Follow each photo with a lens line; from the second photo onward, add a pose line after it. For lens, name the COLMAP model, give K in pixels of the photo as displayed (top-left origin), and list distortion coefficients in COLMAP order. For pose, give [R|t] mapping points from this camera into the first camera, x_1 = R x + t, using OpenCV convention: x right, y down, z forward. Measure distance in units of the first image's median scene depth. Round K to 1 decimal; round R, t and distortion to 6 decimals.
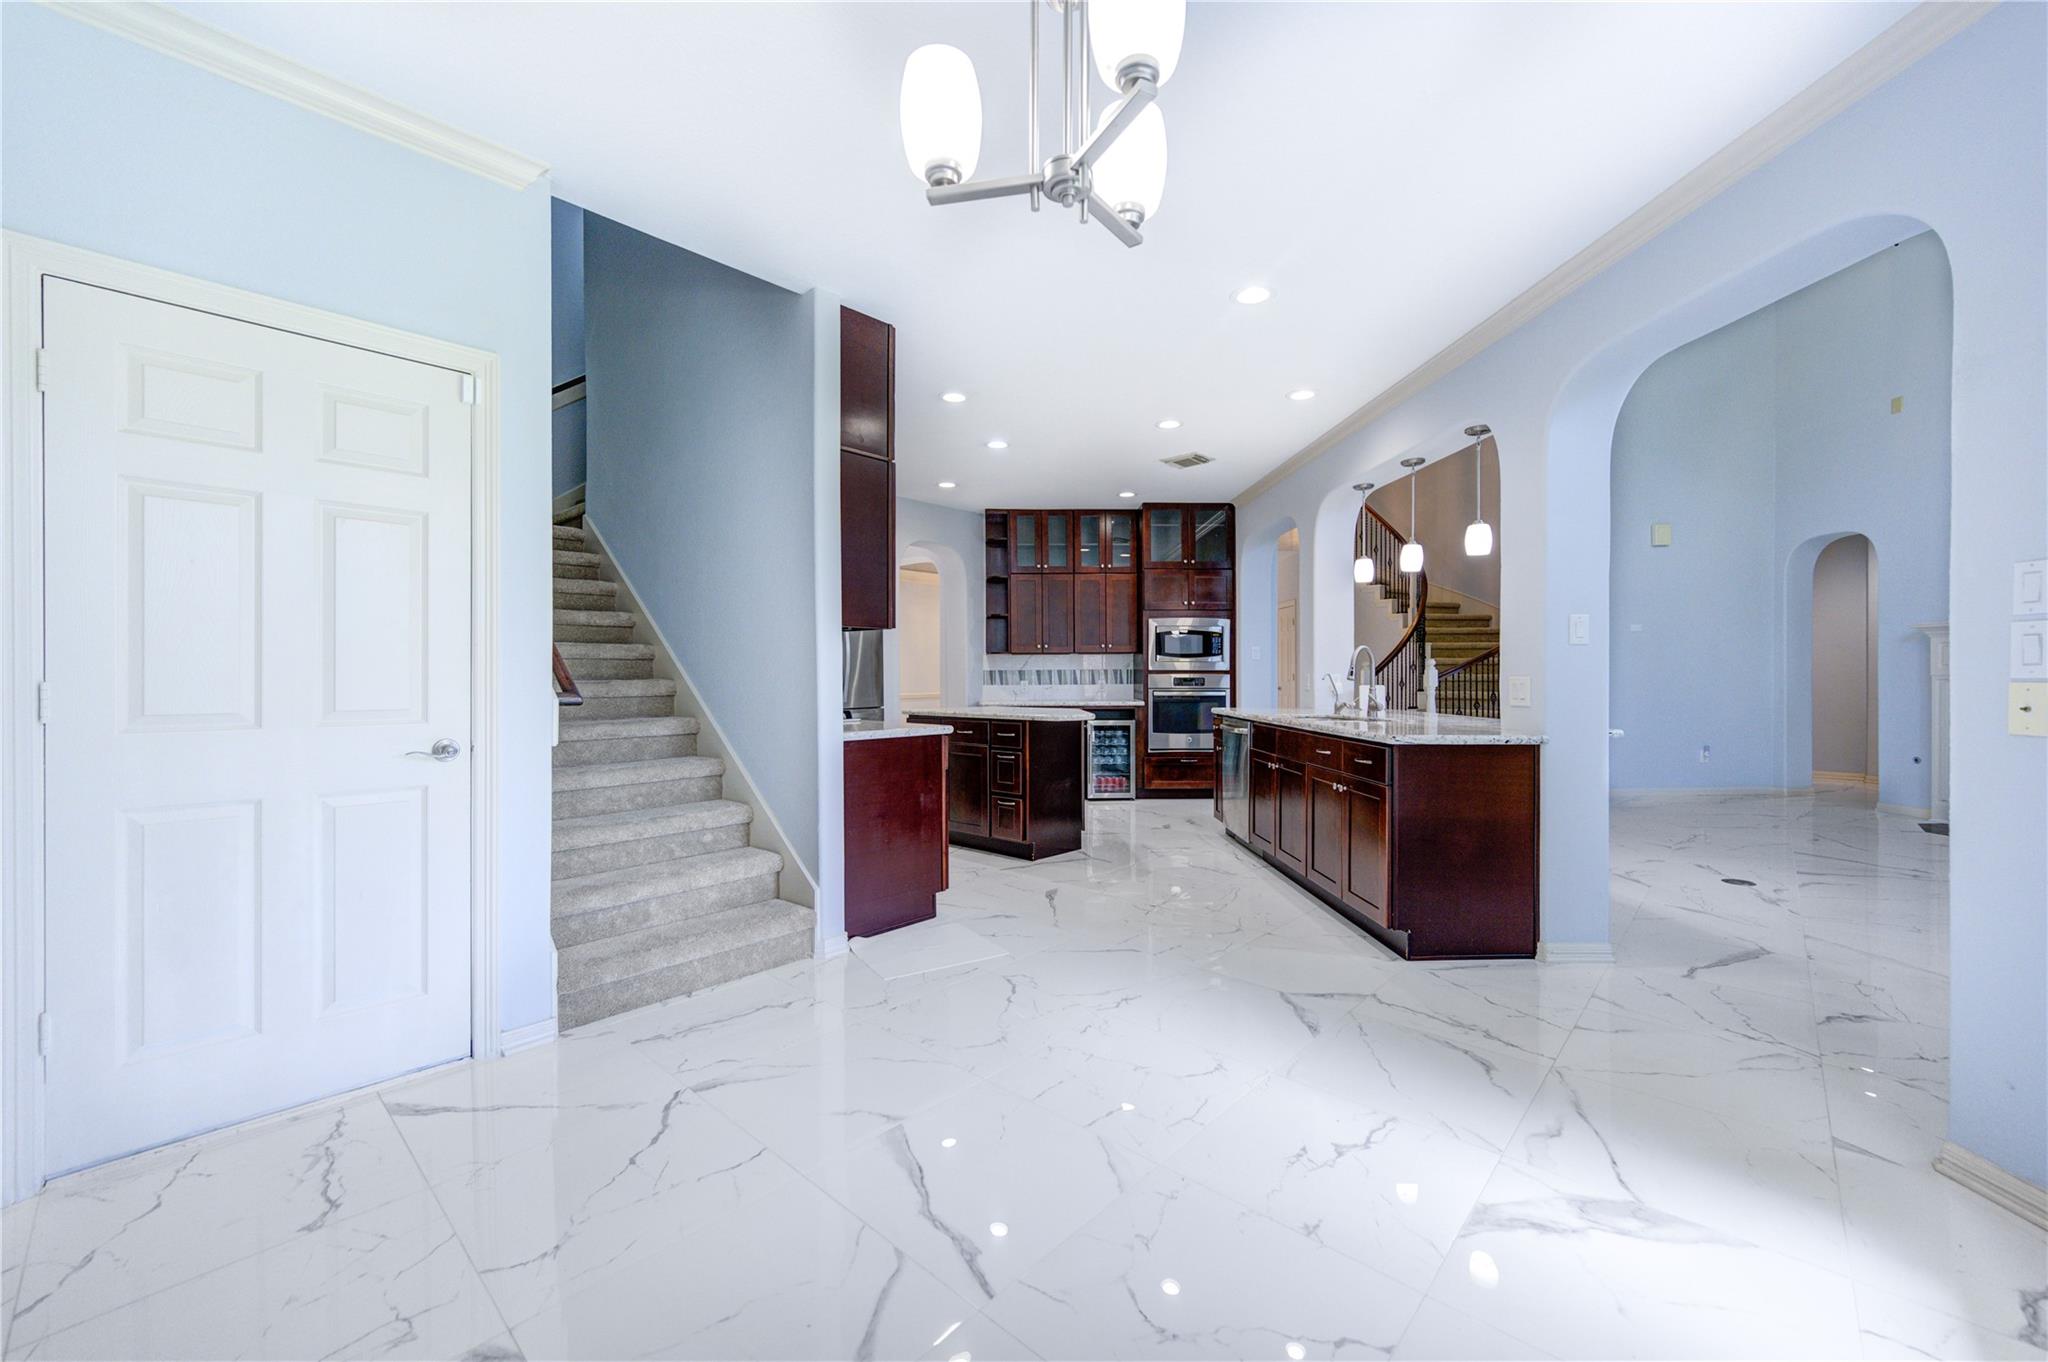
lens RADIAL K [[802.3, 0, 1042.0], [0, 802.3, 679.3], [0, 0, 1]] dist [0.004307, -0.001356]
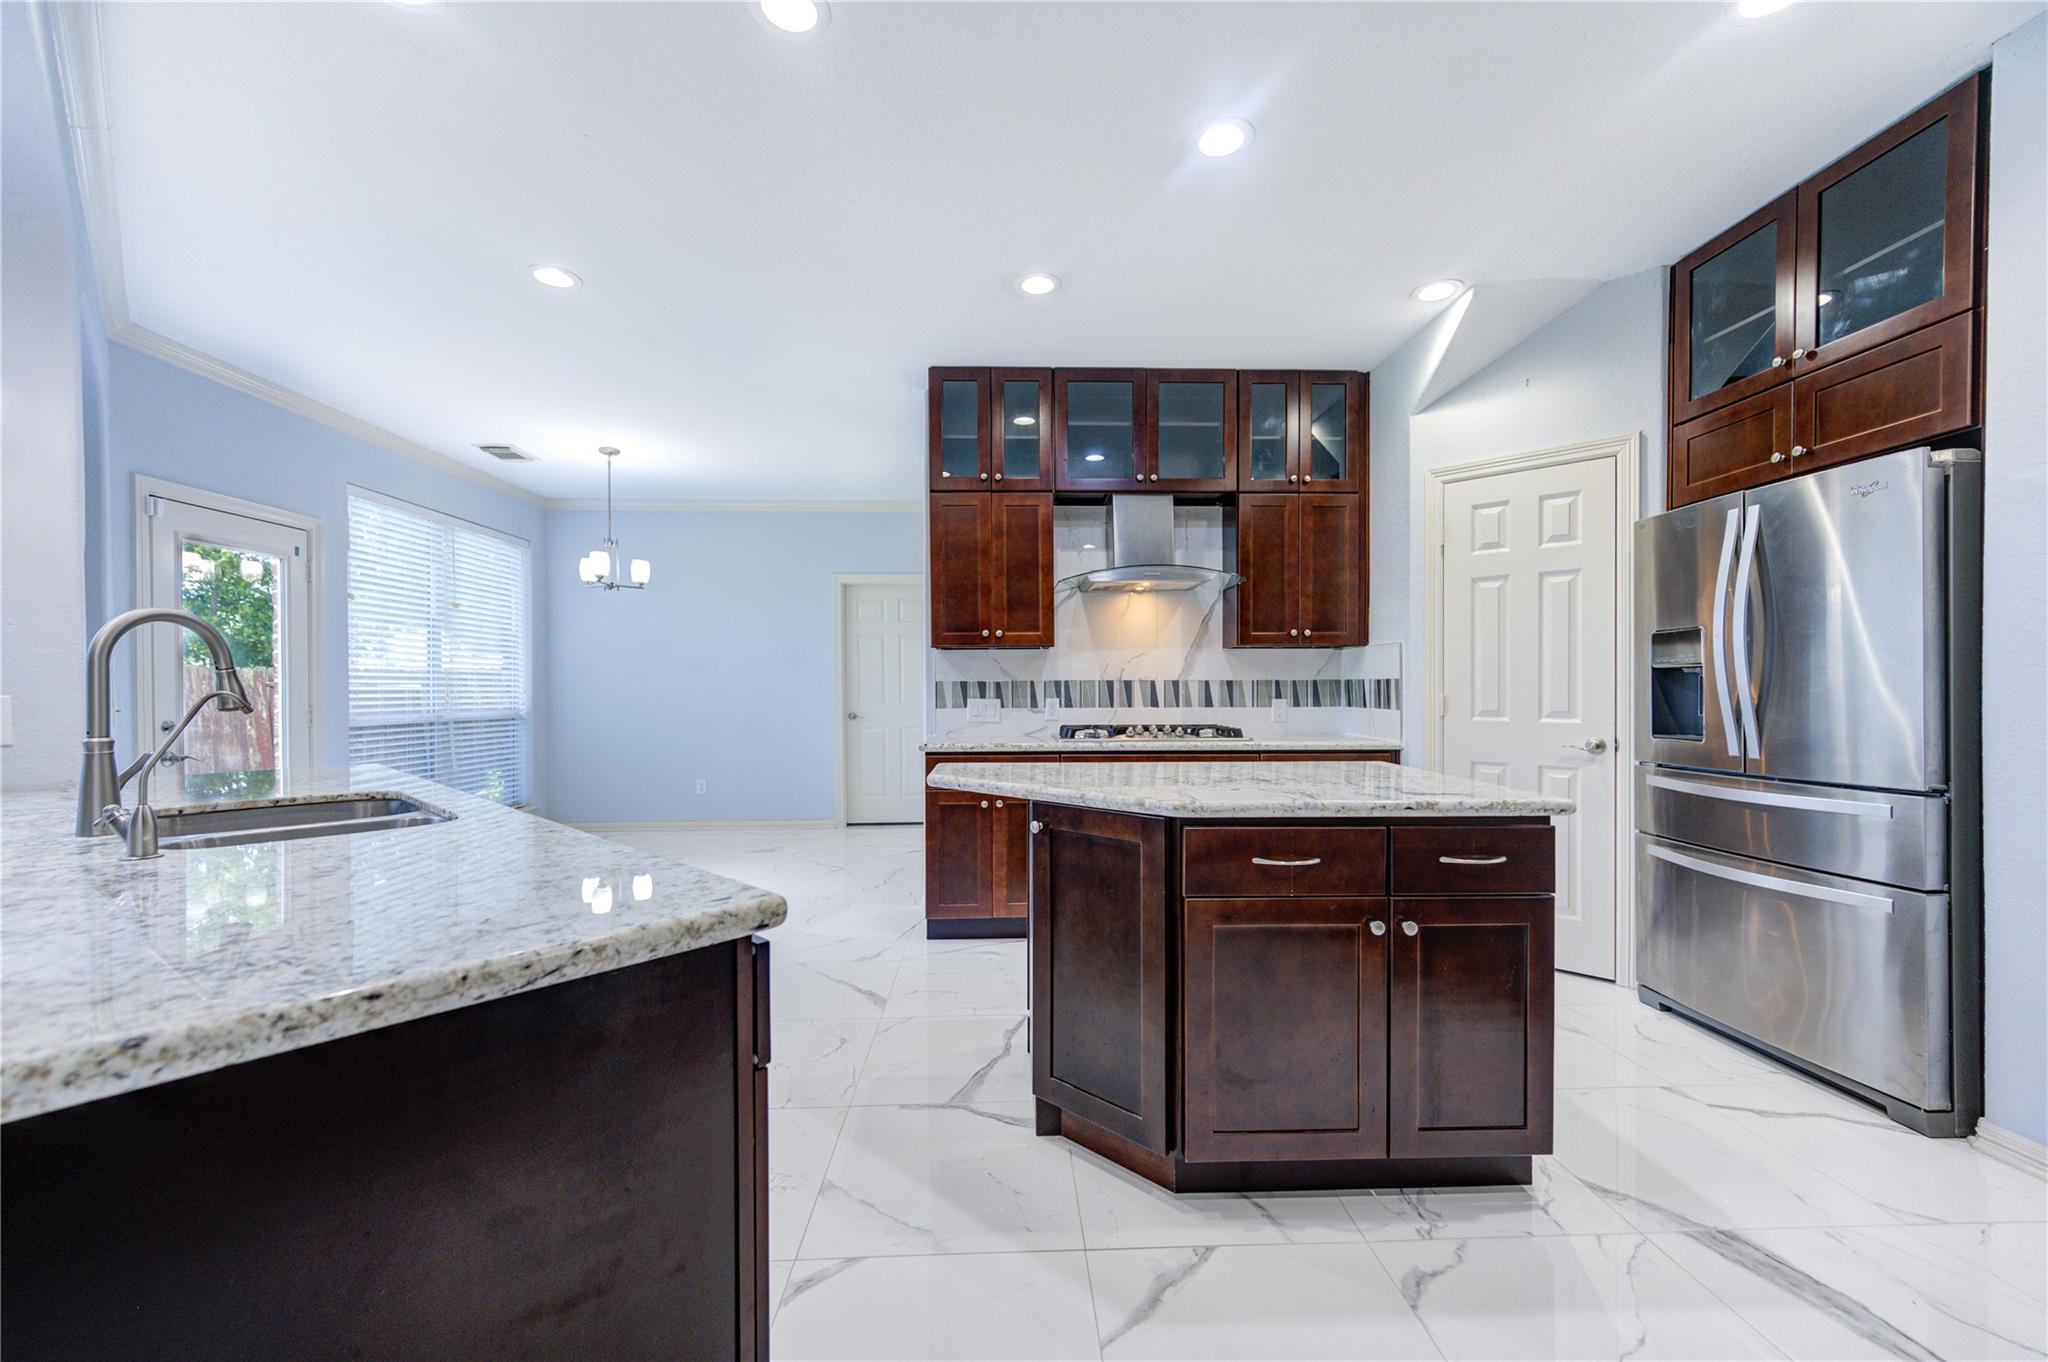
lens RADIAL K [[802.3, 0, 1021.7], [0, 802.3, 687.8], [0, 0, 1]] dist [0.004307, -0.001356]
pose [[-0.720464, 0.004903, -0.693475, 0.225829], [0.001785, 0.999985, 0.005215, -0.006377], [0.693490, 0.002520, -0.720462, 0.885745]]
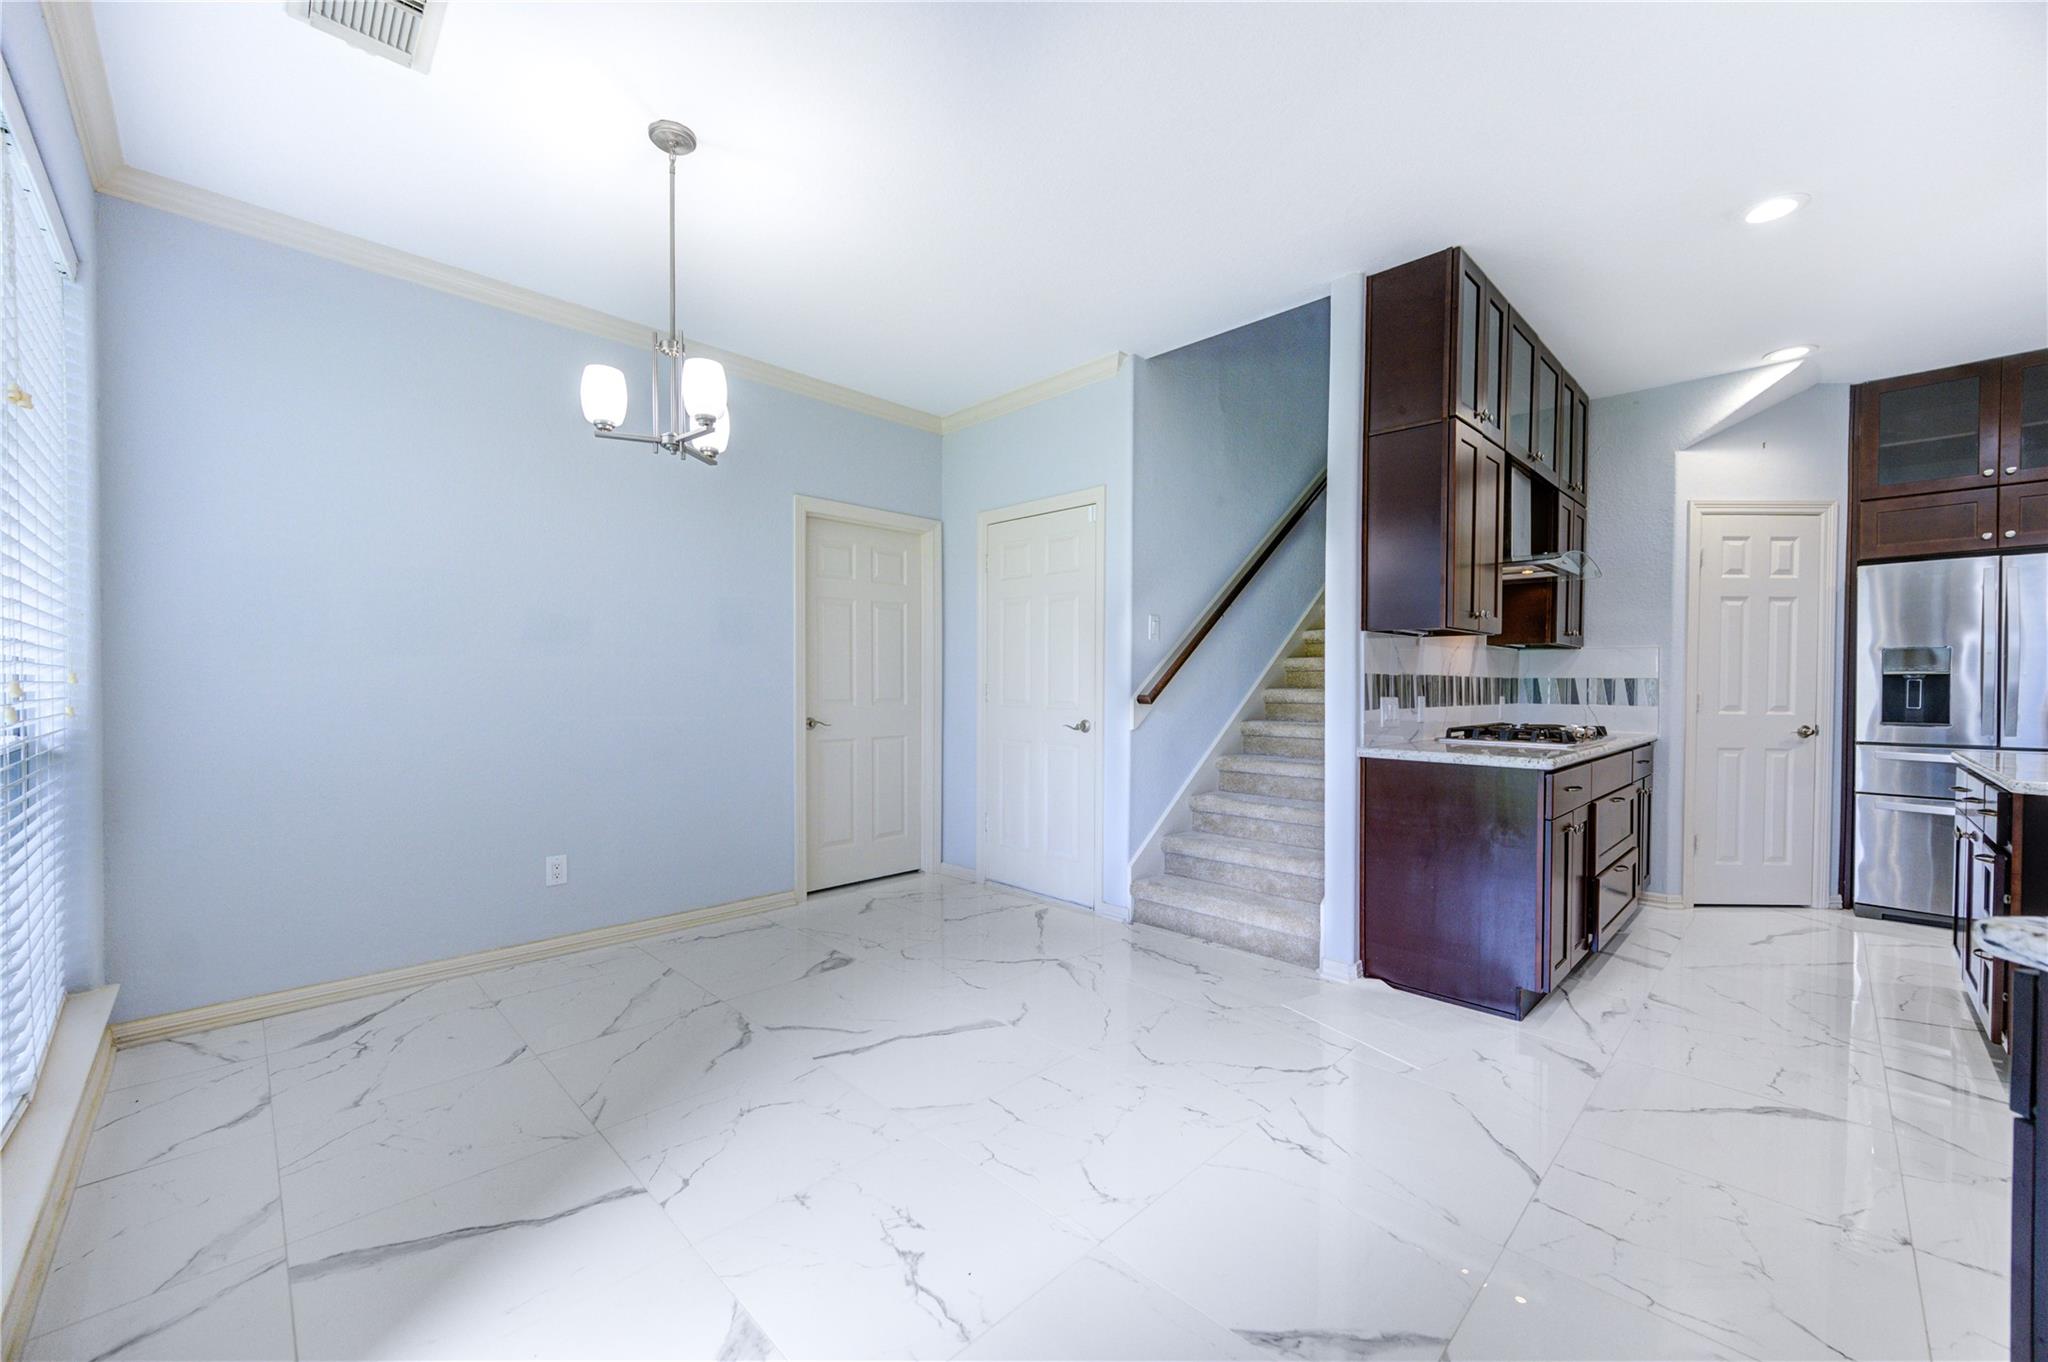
lens RADIAL K [[802.3, 0, 1029.2], [0, 802.3, 695.0], [0, 0, 1]] dist [0.004307, -0.001356]
pose [[-0.053921, 0.015289, -0.998428, 0.301570], [-0.012092, 0.999799, 0.015963, -0.001394], [0.998472, 0.012934, -0.053725, 0.296404]]
